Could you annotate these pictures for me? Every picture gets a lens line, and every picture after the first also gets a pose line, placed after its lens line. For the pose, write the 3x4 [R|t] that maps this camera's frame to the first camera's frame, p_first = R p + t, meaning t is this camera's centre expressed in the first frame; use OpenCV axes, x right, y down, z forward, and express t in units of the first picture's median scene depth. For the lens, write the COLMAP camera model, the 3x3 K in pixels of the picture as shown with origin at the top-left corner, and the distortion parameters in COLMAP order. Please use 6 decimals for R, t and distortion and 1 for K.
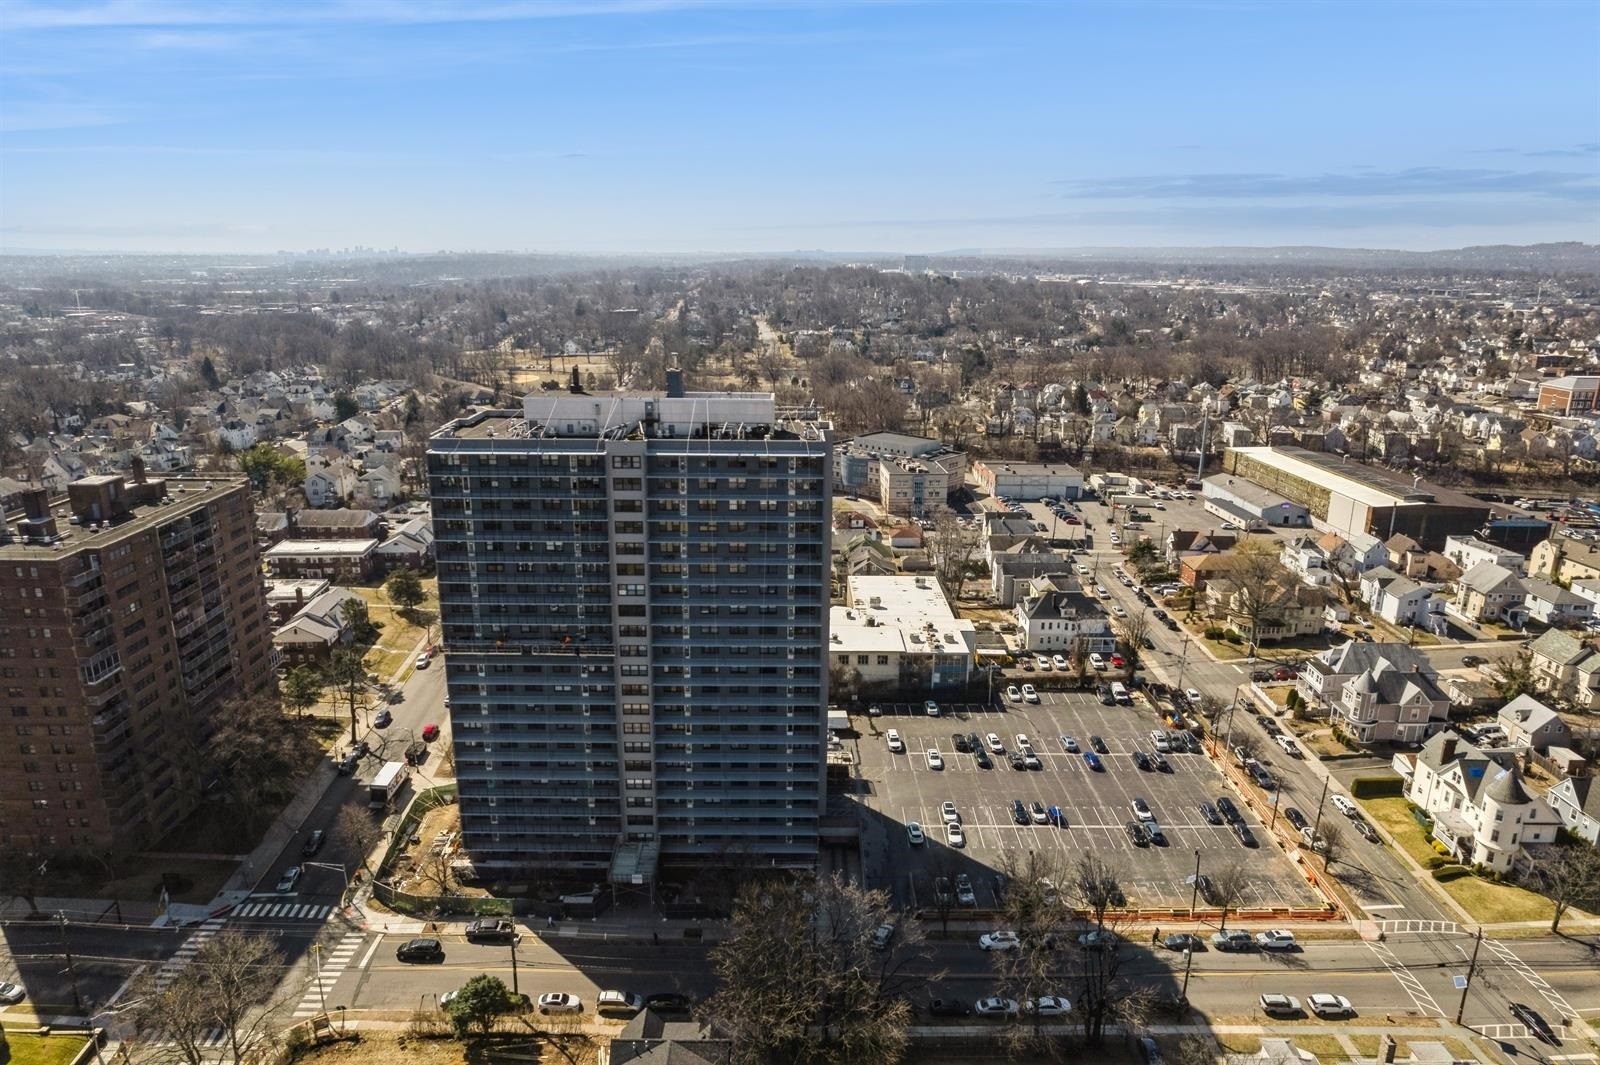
lens RADIAL K [[1014.3, 0, 804.6], [0, 1014.3, 535.4], [0, 0, 1]] dist [-0.060013, 0.051106]
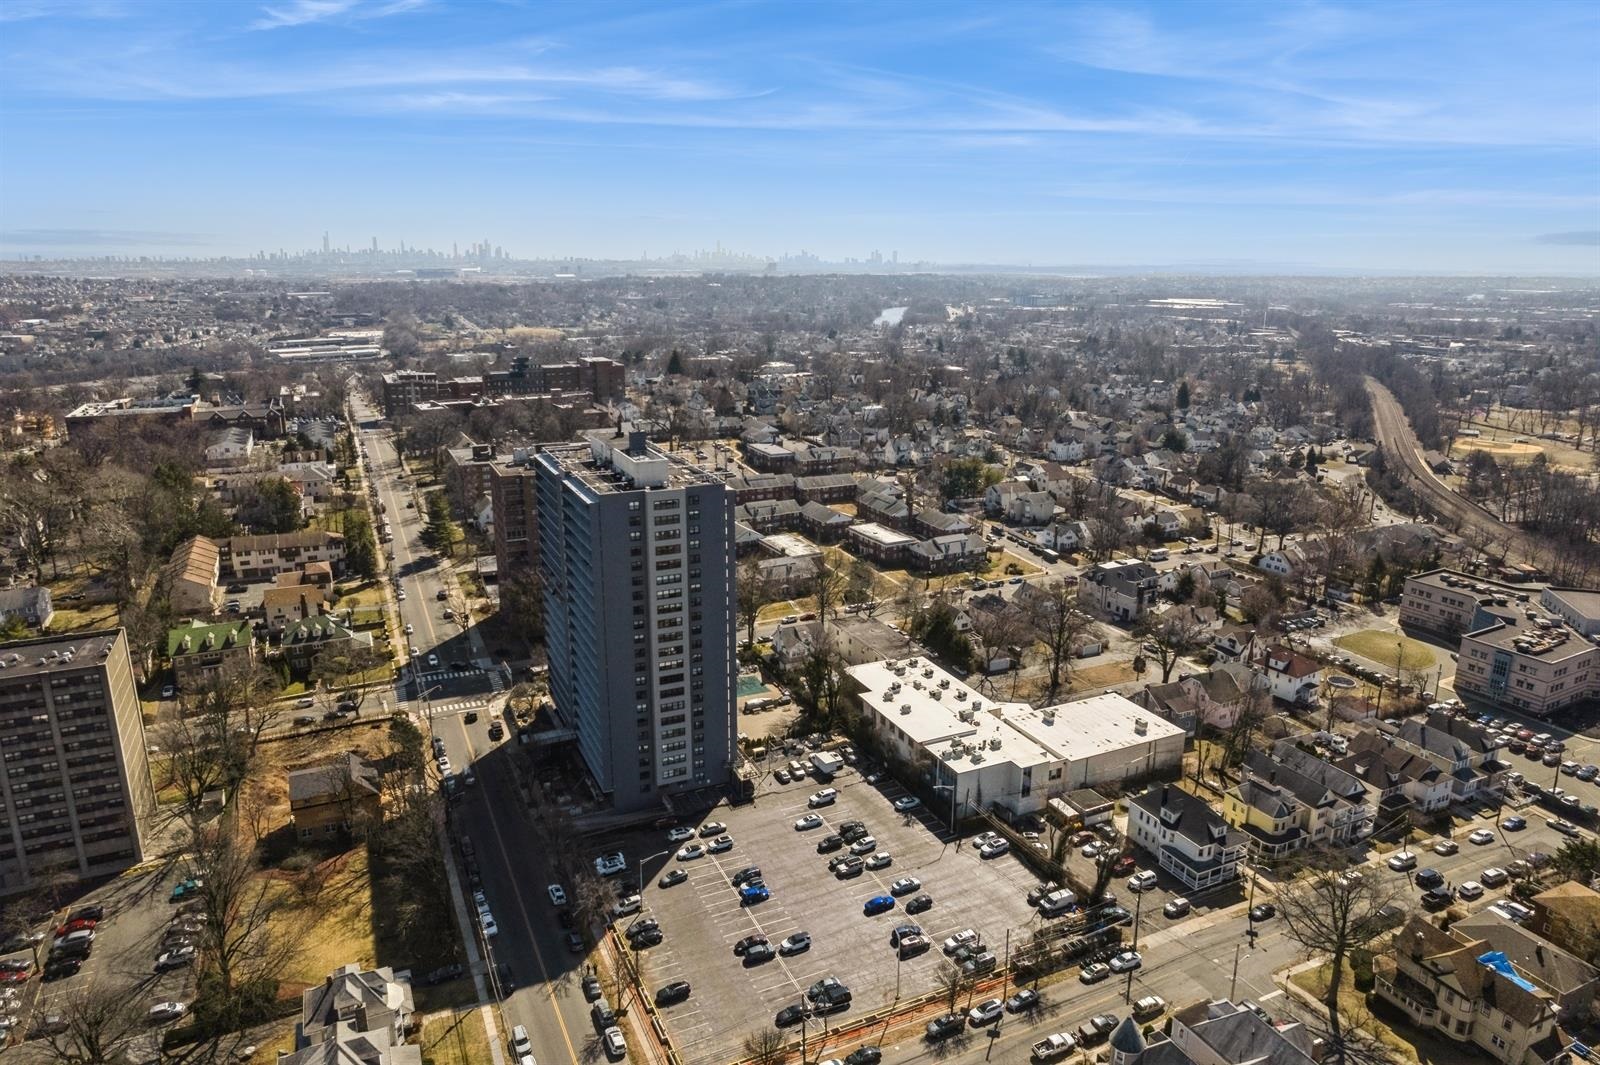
lens RADIAL K [[1014.3, 0, 803.2], [0, 1014.3, 530.5], [0, 0, 1]] dist [-0.060013, 0.051106]
pose [[0.419473, 0.229619, -0.878247, 1.161572], [-0.248665, 0.959539, 0.132104, -0.254074], [0.873045, 0.162975, 0.459599, 0.517810]]
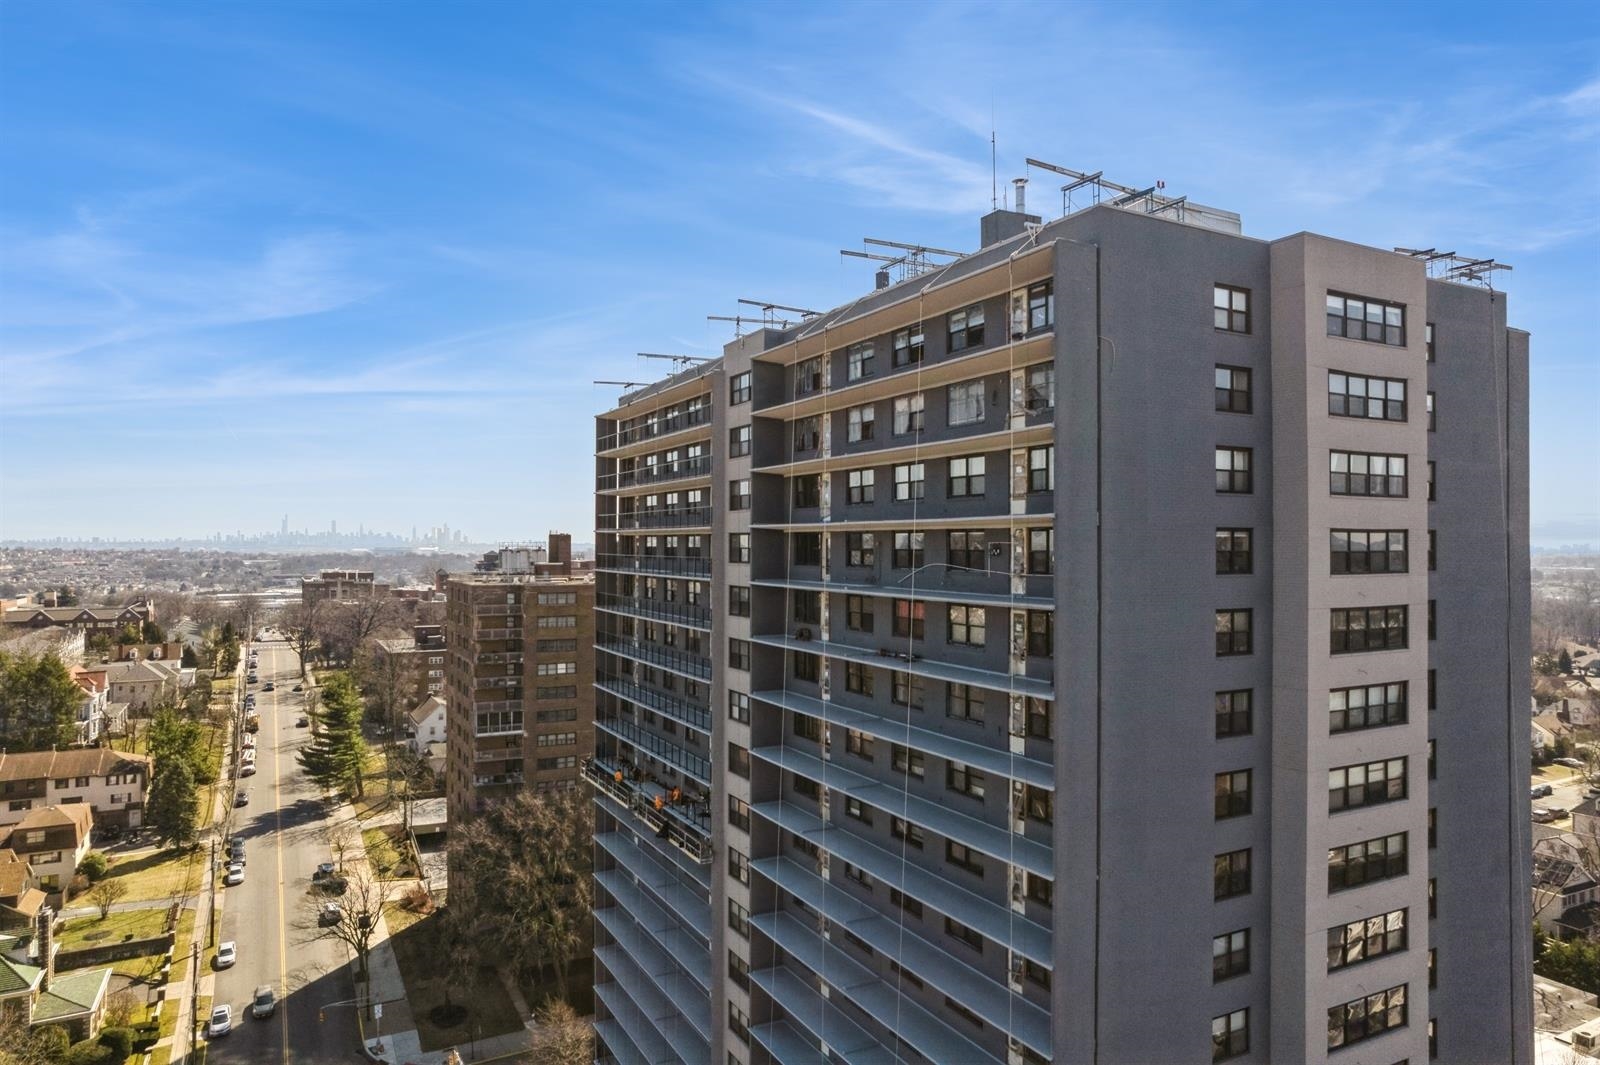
lens RADIAL K [[1014.3, 0, 799.7], [0, 1014.3, 535.5], [0, 0, 1]] dist [-0.060013, 0.051106]
pose [[0.458717, -0.016412, -0.888431, 0.174892], [-0.238481, 0.960874, -0.140883, 0.034000], [0.855982, 0.276499, 0.436855, 0.716825]]
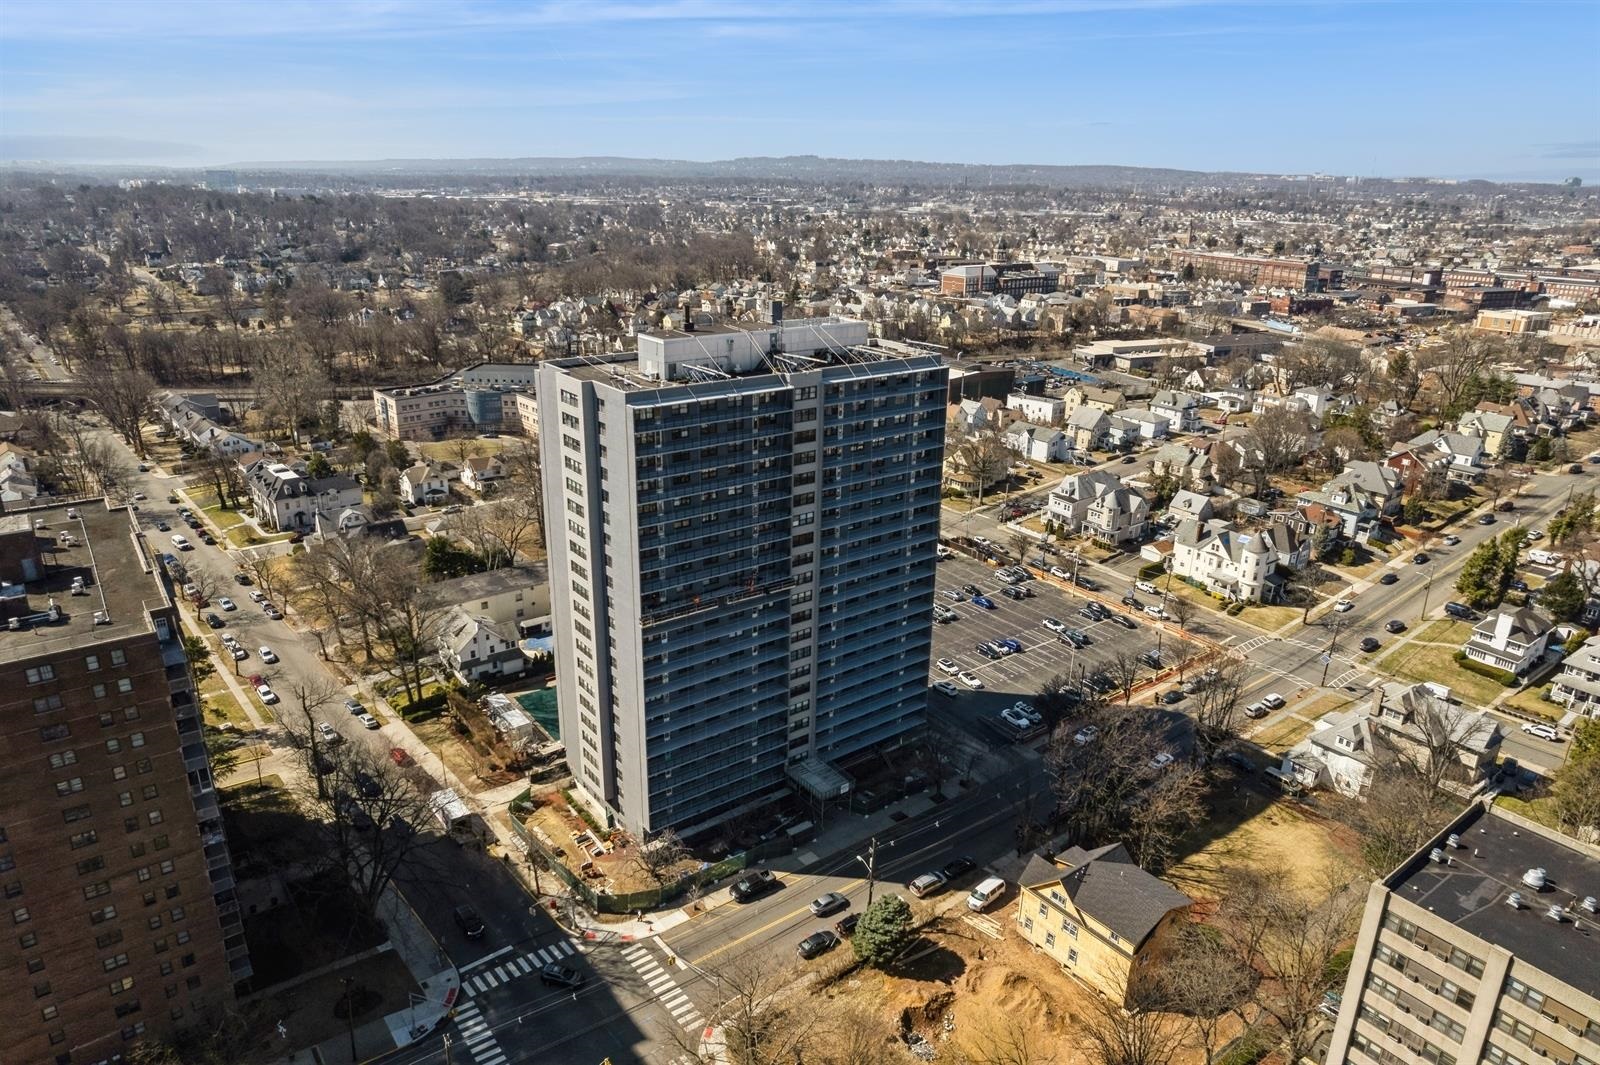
lens RADIAL K [[1014.3, 0, 802.4], [0, 1014.3, 528.4], [0, 0, 1]] dist [-0.060013, 0.051106]
pose [[0.805624, -0.193030, 0.560097, -0.648605], [0.150969, 0.981108, 0.120977, -0.053229], [-0.572868, -0.012904, 0.819546, 0.141570]]
